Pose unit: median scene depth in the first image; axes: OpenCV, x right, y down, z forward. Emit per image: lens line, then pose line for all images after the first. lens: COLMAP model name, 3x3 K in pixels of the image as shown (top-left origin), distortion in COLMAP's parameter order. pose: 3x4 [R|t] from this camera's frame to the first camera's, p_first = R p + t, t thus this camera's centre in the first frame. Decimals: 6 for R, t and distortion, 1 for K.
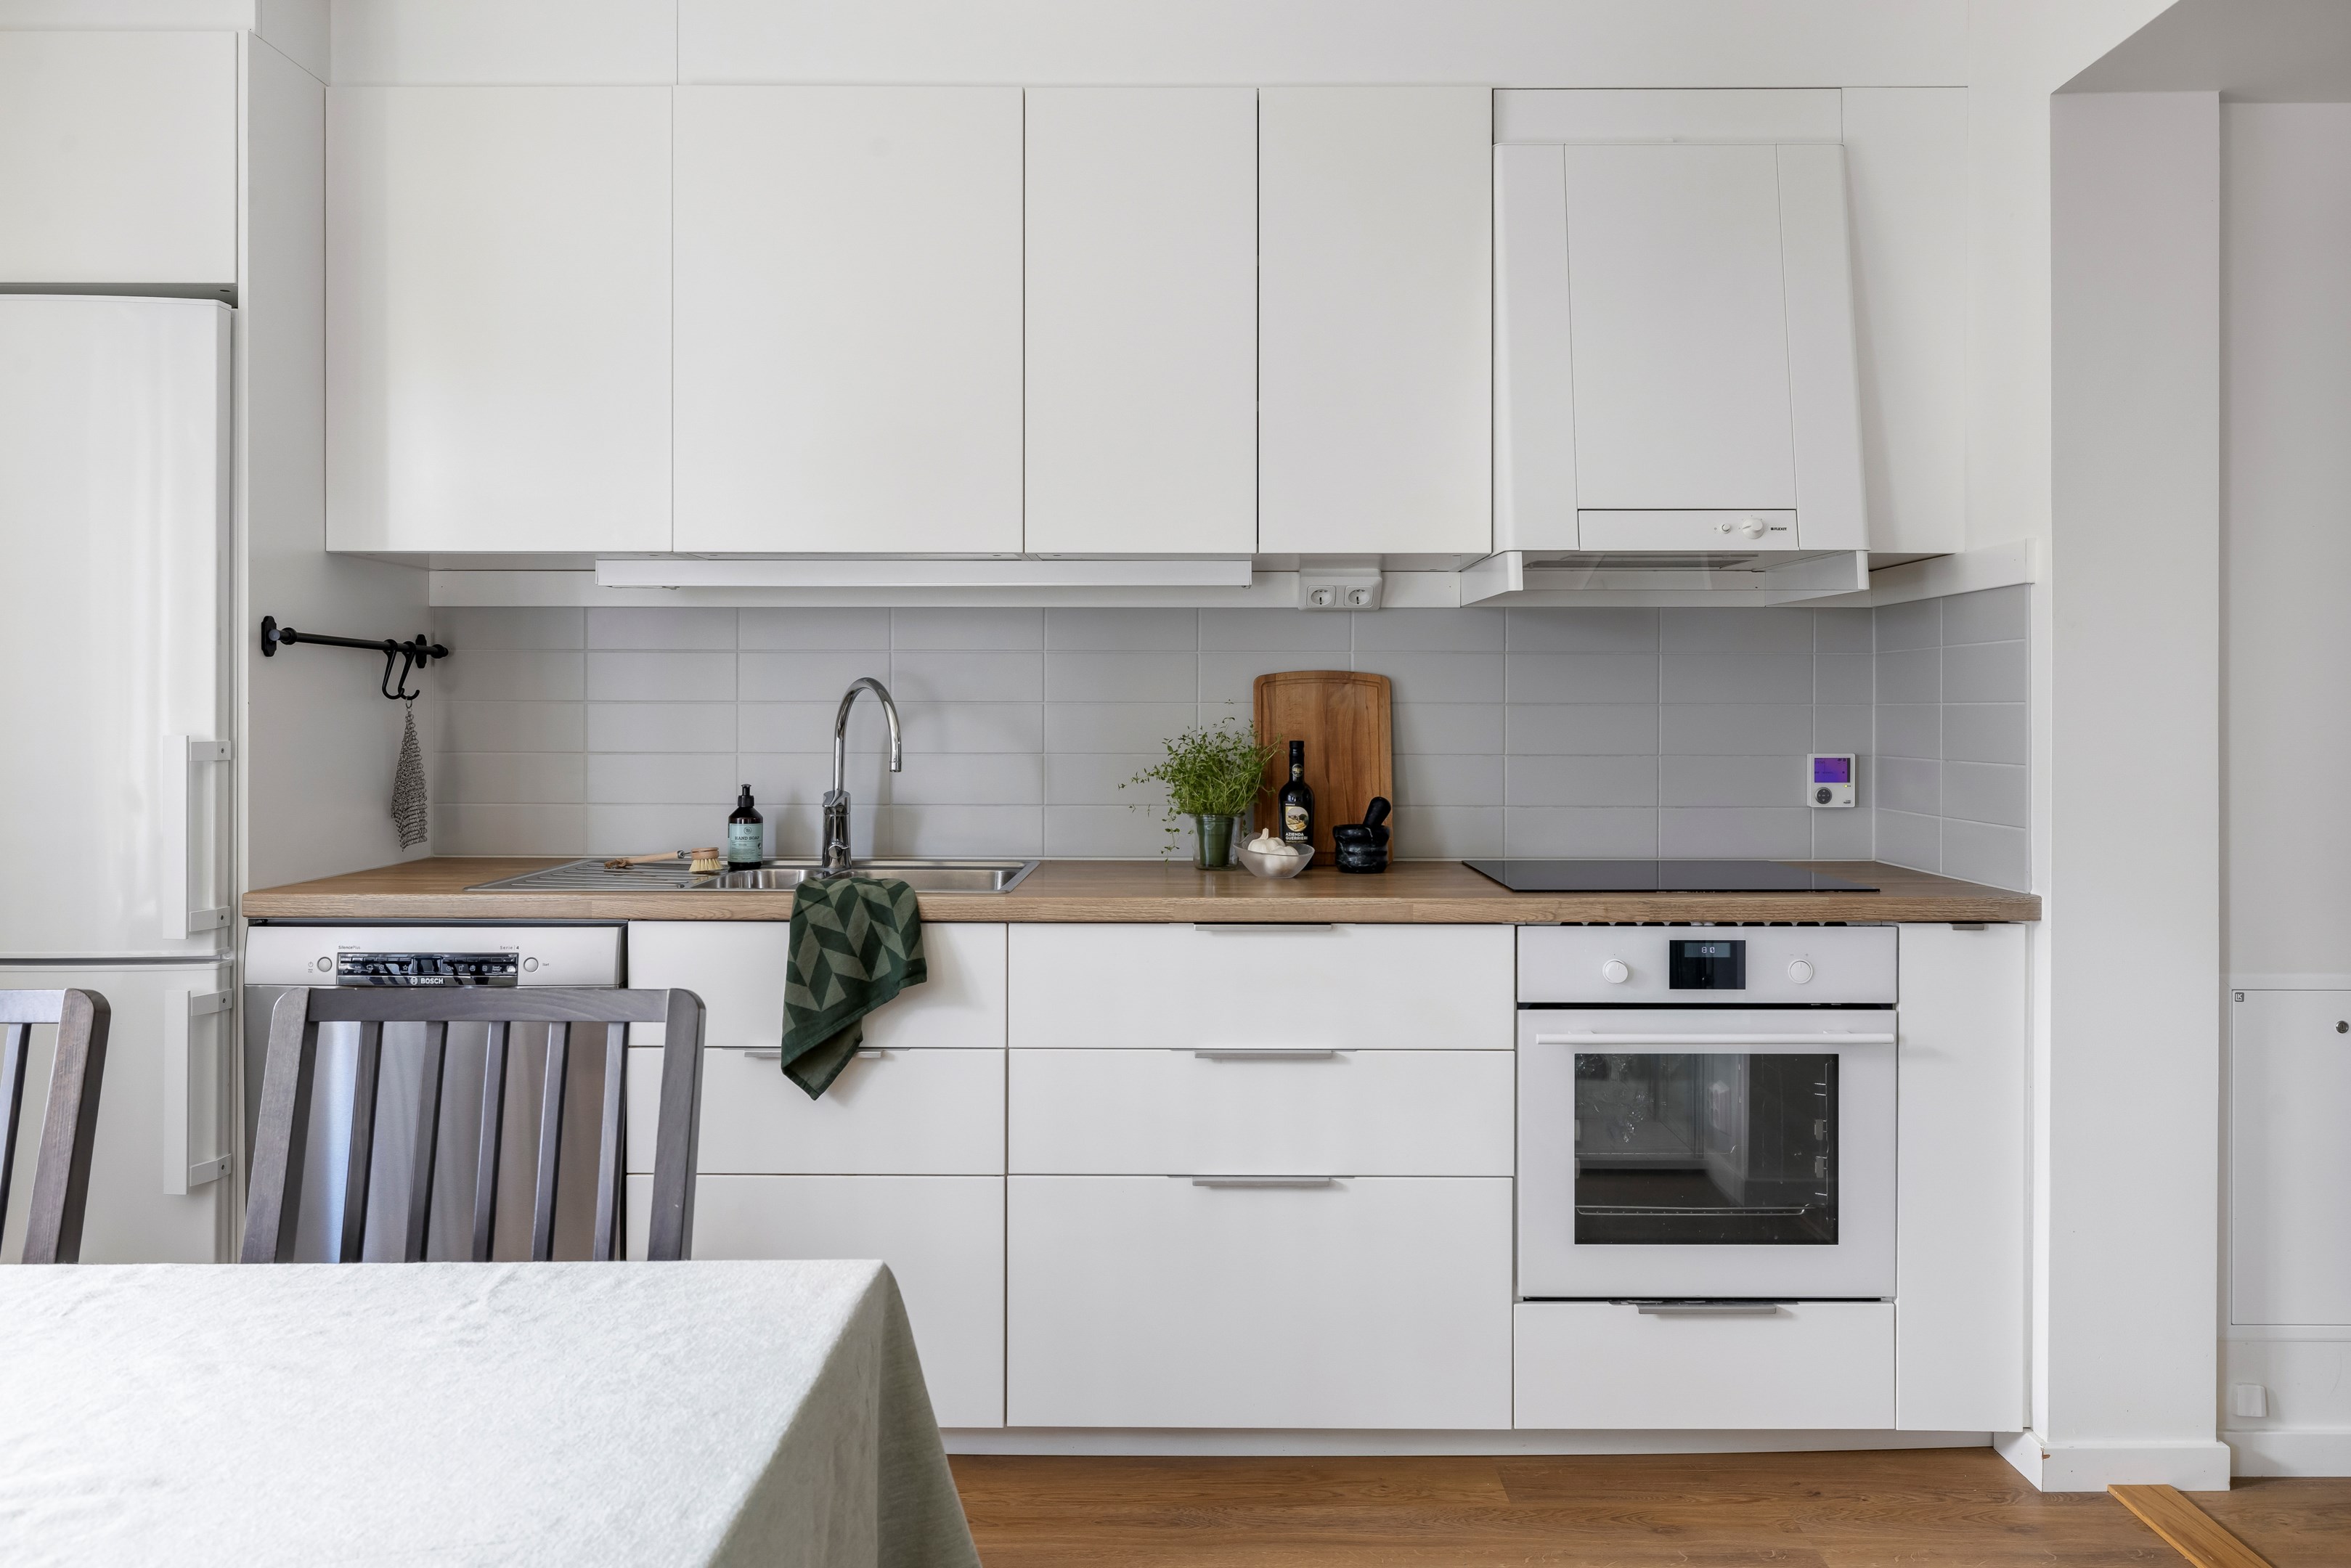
lens RADIAL K [[1607.6, 0, 1185.5], [0, 1607.6, 713.0], [0, 0, 1]] dist [-0.023590, 0.016011]
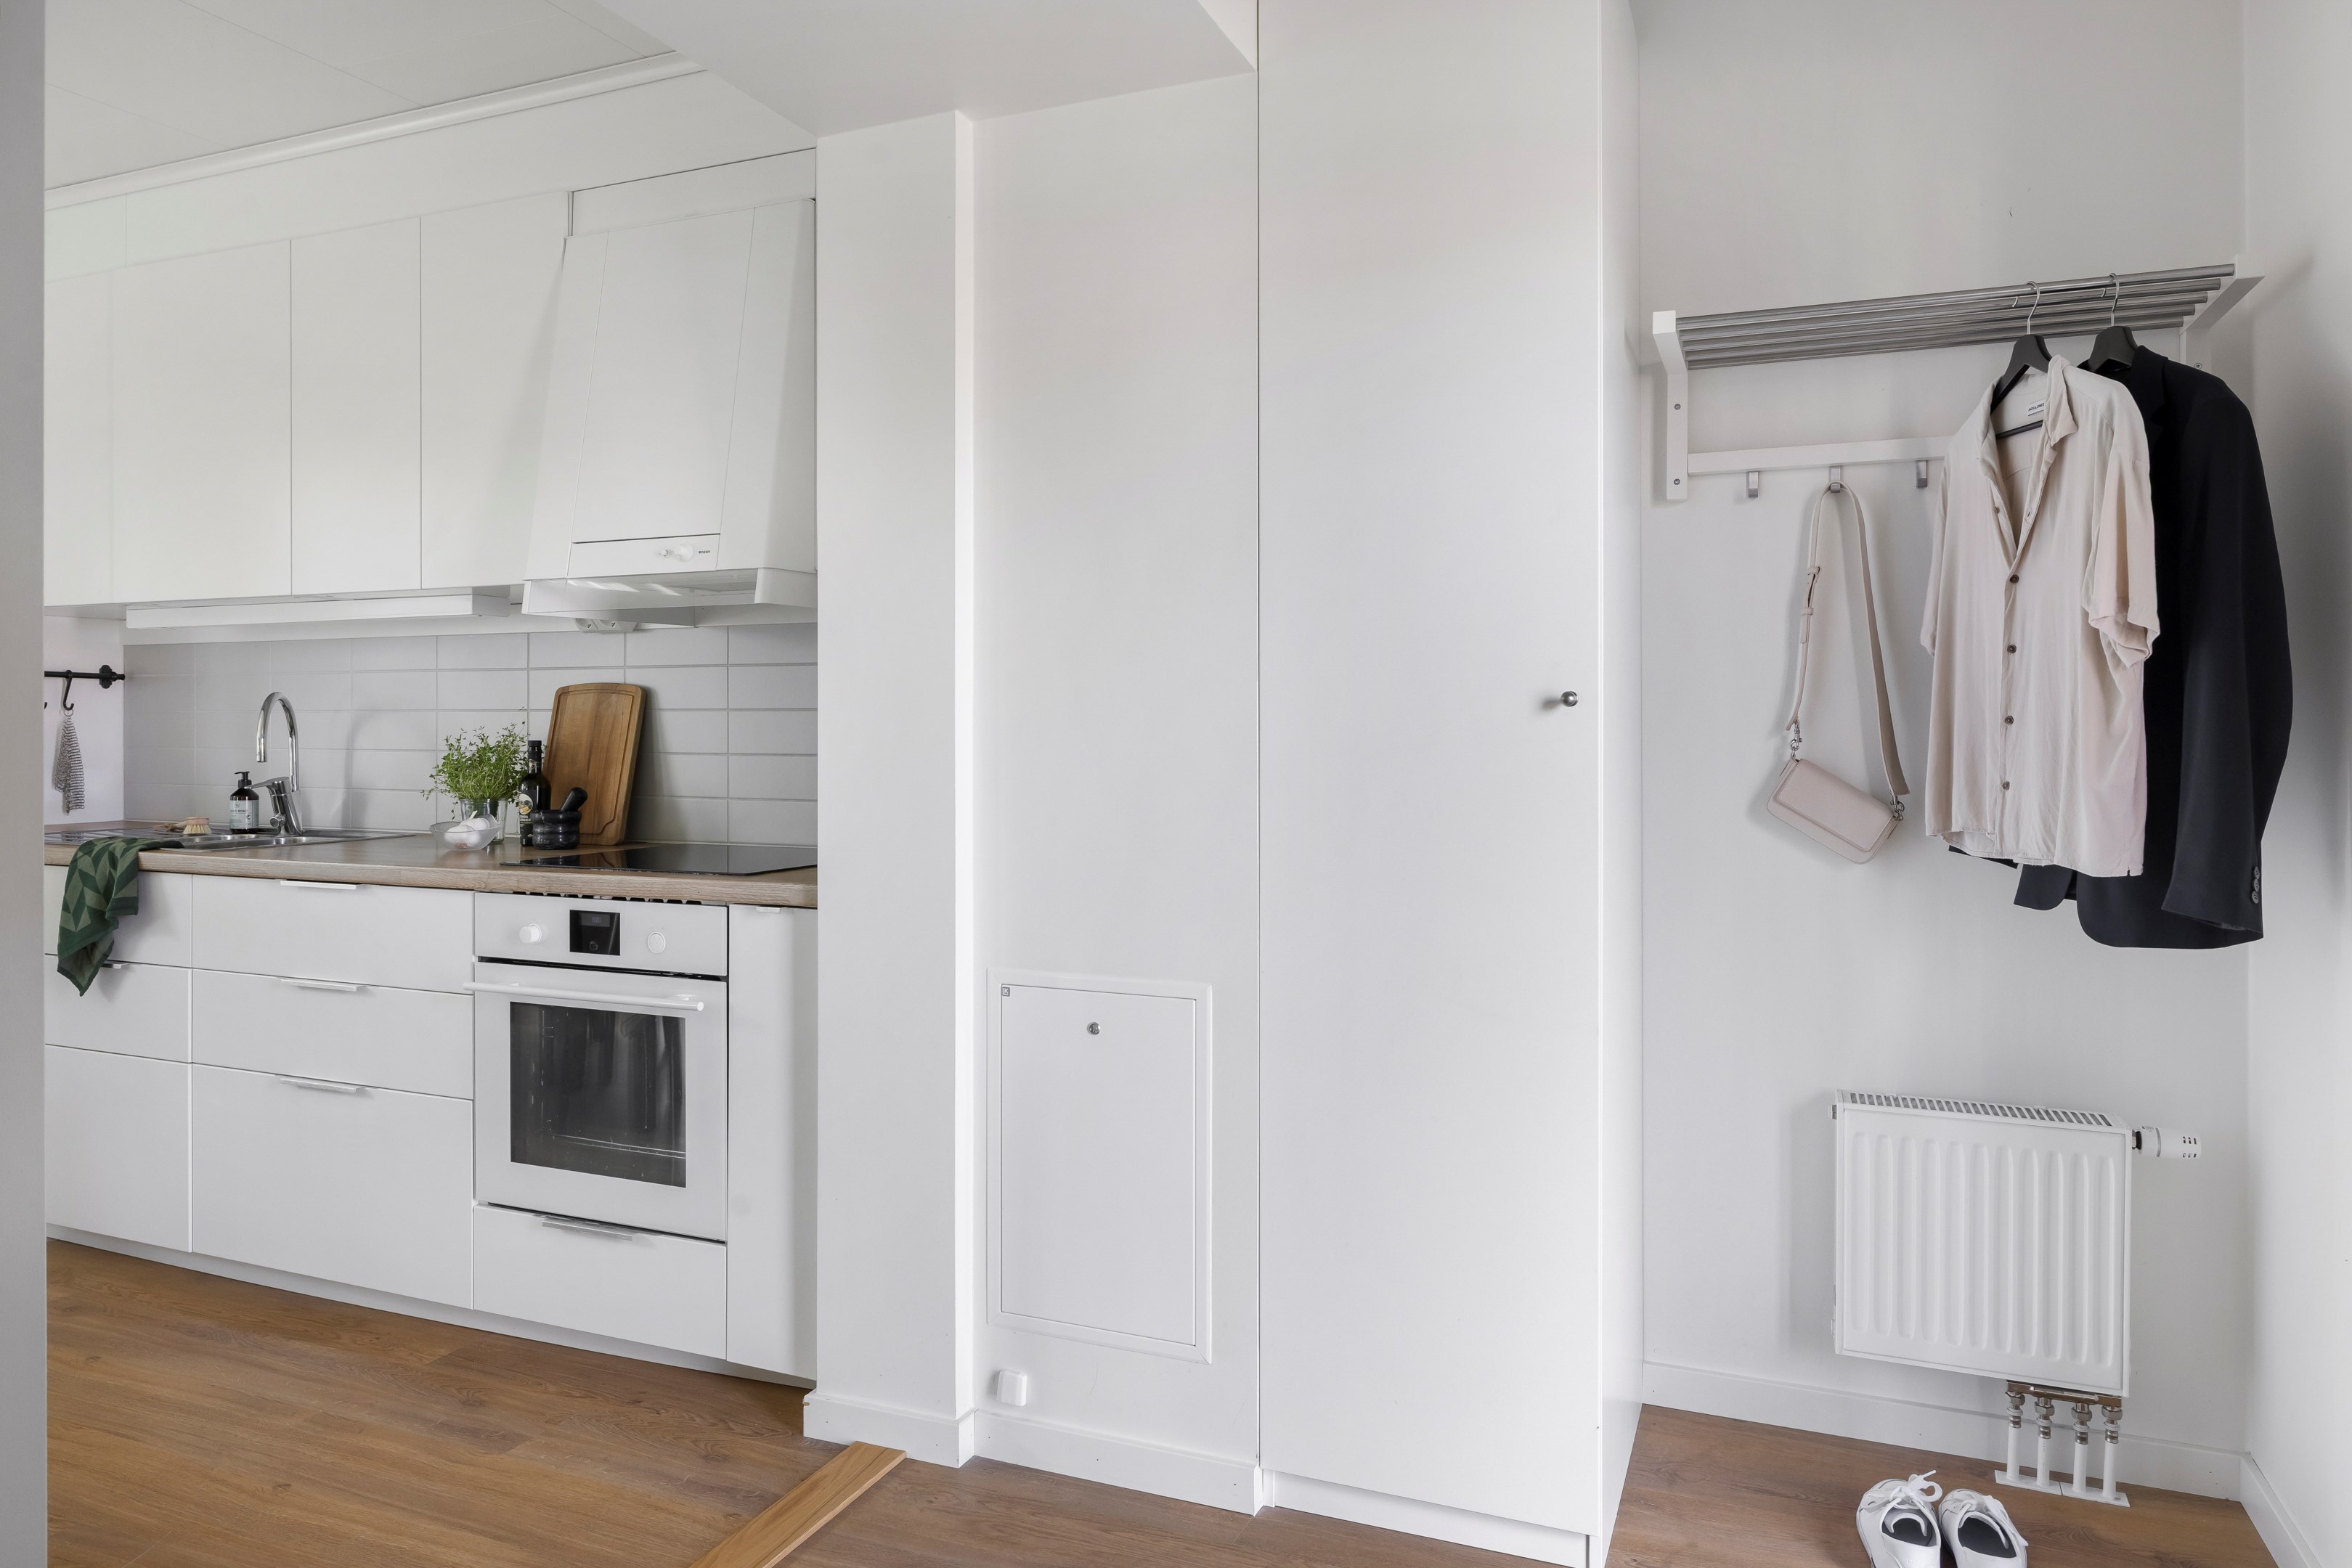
lens RADIAL K [[1469.7, 0, 1186.3], [0, 1469.7, 727.2], [0, 0, 1]] dist [-0.011230, 0.003976]
pose [[0.932354, 0.000219, -0.361548, 1.105283], [-0.000319, 1.000000, -0.000216, 0.008635], [0.361548, 0.000316, 0.932354, 0.165269]]
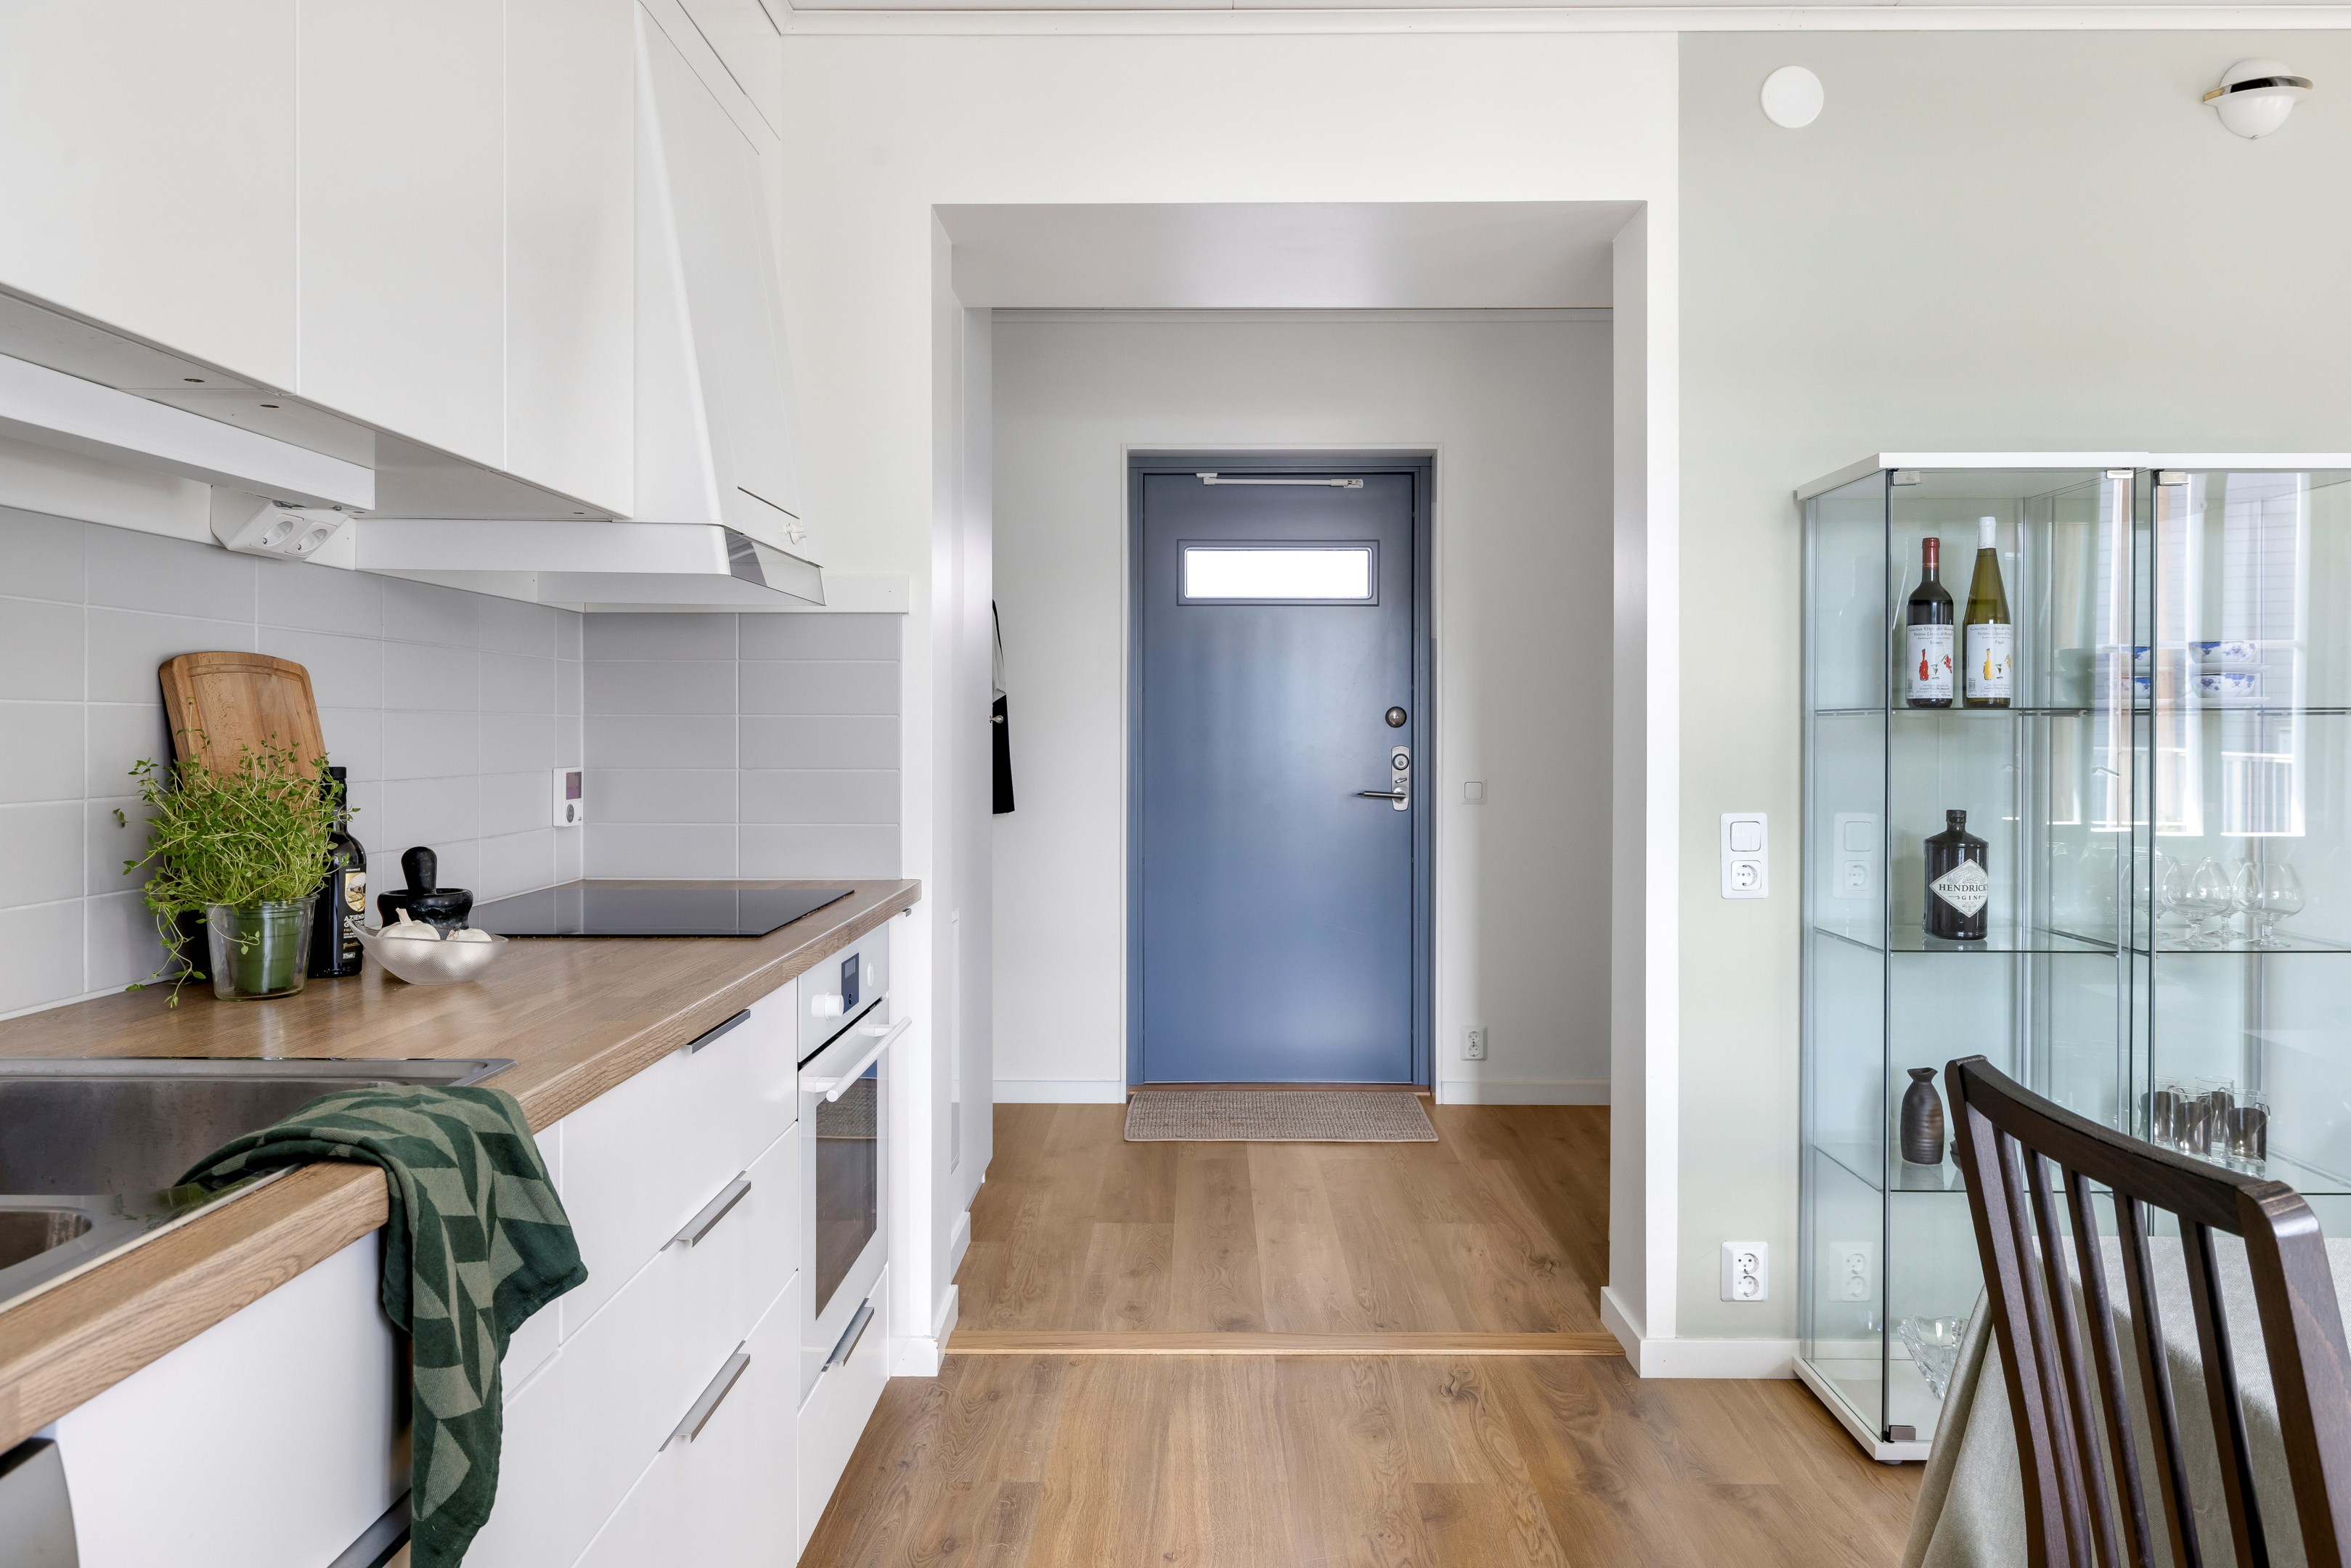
lens RADIAL K [[1607.6, 0, 1224.2], [0, 1607.6, 753.4], [0, 0, 1]] dist [-0.023590, 0.016011]
pose [[-0.025914, -0.016934, 0.999521, -0.643005], [-0.005960, 0.999841, 0.016785, -0.000148], [-0.999646, -0.005522, -0.026011, 0.796675]]
